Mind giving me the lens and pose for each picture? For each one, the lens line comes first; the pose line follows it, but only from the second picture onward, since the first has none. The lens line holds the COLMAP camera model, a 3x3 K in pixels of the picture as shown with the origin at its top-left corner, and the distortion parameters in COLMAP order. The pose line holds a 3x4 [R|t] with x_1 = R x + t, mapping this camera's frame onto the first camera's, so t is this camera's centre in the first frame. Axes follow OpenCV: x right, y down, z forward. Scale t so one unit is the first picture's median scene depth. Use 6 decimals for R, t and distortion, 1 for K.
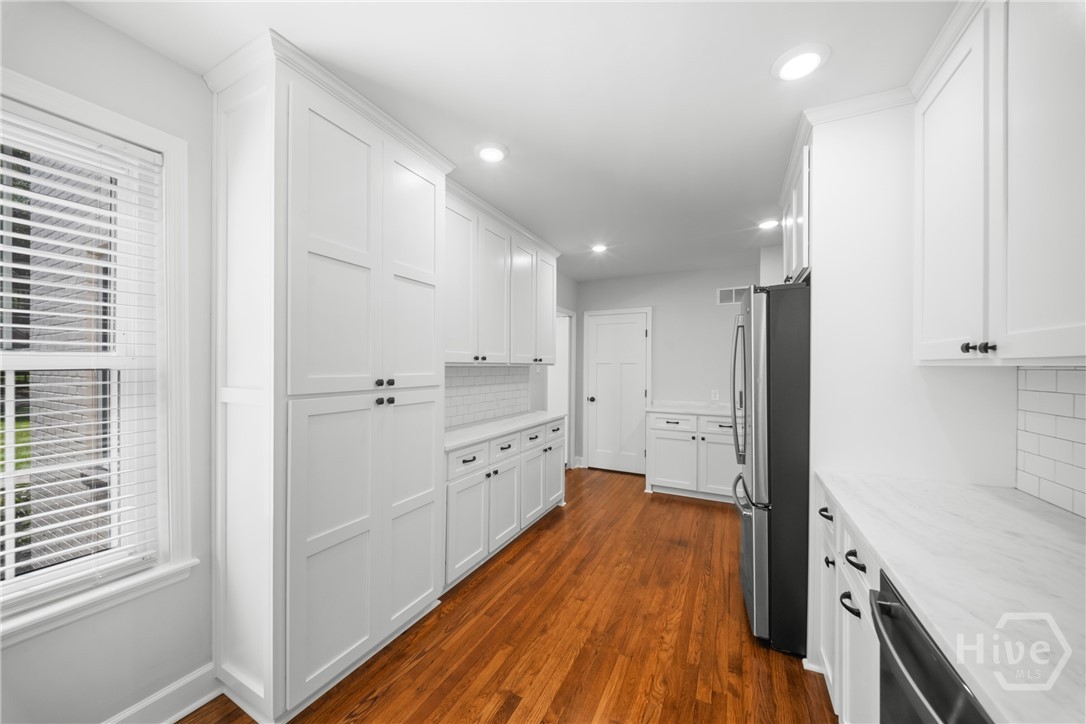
lens RADIAL K [[375.4, 0, 540.9], [0, 375.4, 363.5], [0, 0, 1]] dist [-0.000999, -0.000022]
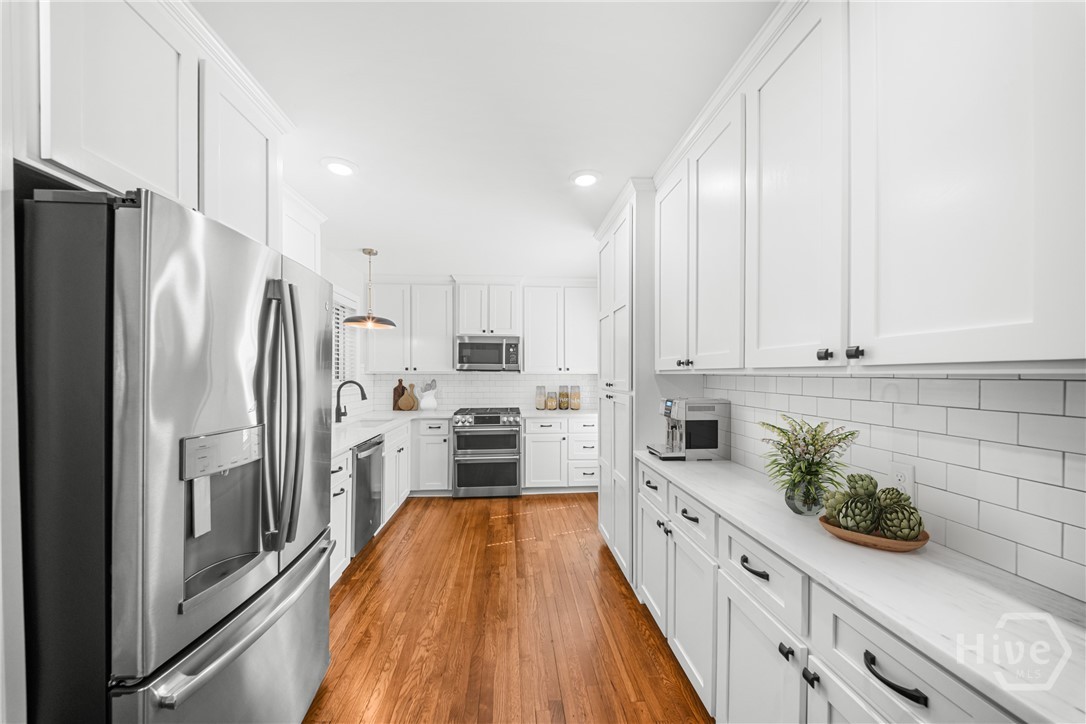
lens RADIAL K [[375.4, 0, 541.5], [0, 375.4, 370.6], [0, 0, 1]] dist [-0.000999, -0.000022]
pose [[-0.845974, 0.005334, -0.533198, 0.621029], [0.008682, 0.999955, -0.003771, 0.005401], [0.533154, -0.007819, -0.845982, 2.097143]]
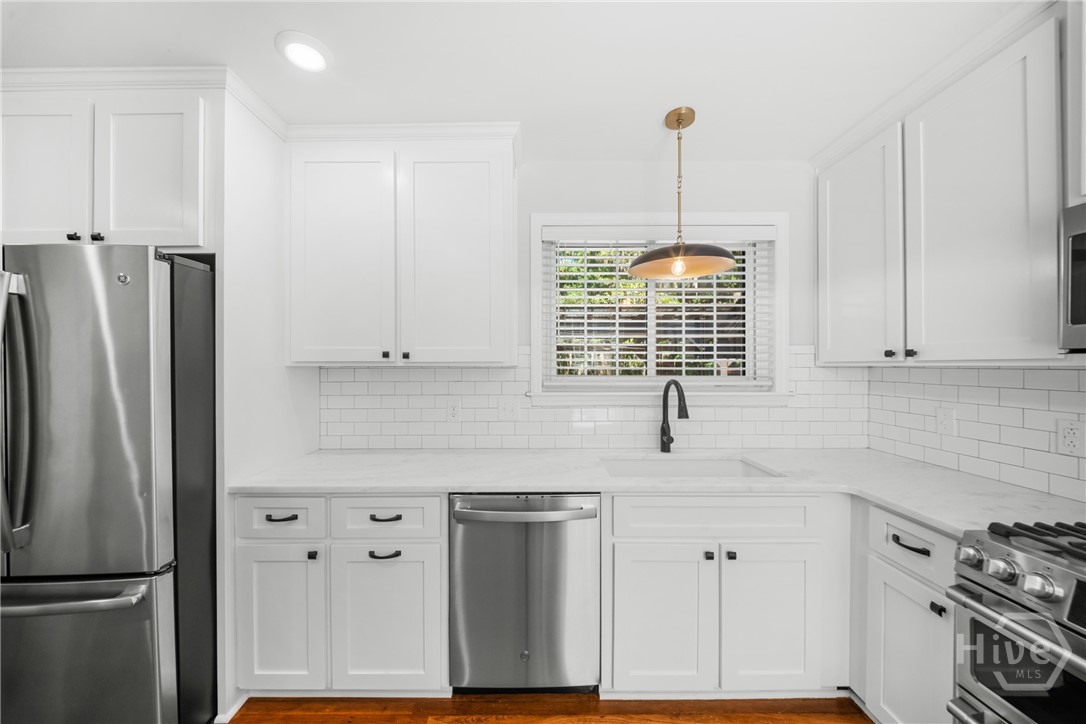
lens RADIAL K [[375.4, 0, 540.7], [0, 375.4, 366.0], [0, 0, 1]] dist [-0.000999, -0.000022]
pose [[0.451034, 0.009262, -0.892459, 0.201633], [0.001879, 0.999934, 0.011327, -0.001461], [0.892505, -0.006786, 0.450987, 0.389599]]
